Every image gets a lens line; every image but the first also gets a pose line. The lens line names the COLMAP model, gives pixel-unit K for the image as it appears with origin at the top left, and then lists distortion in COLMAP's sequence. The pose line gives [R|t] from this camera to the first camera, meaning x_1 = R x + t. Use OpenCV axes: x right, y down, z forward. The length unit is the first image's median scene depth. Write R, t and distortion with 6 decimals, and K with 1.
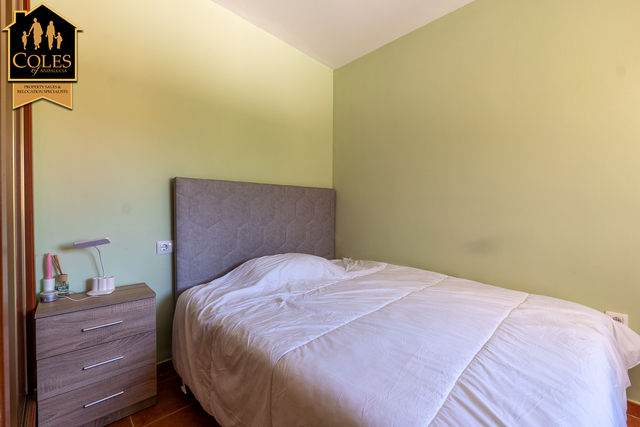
lens RADIAL K [[269.3, 0, 320.0], [0, 269.3, 213.5], [0, 0, 1]] dist [-0.000241, 0.000243]
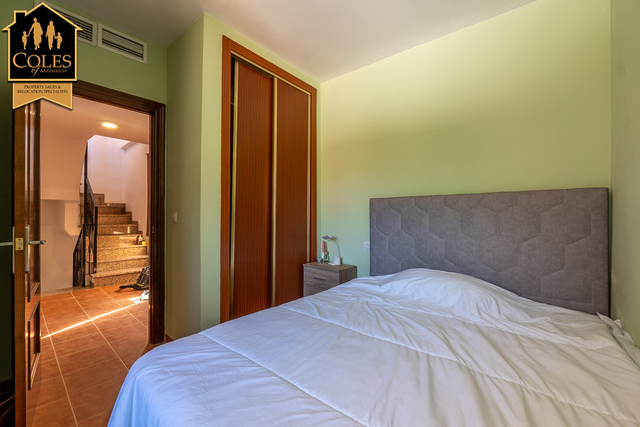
lens RADIAL K [[273.3, 0, 320.0], [0, 273.3, 213.5], [0, 0, 1]] dist [-0.050732, 0.000340]
pose [[0.076027, -0.012070, -0.997033, 0.808673], [-0.025683, 0.999571, -0.014059, -0.023200], [0.996775, 0.026676, 0.075685, 0.560128]]
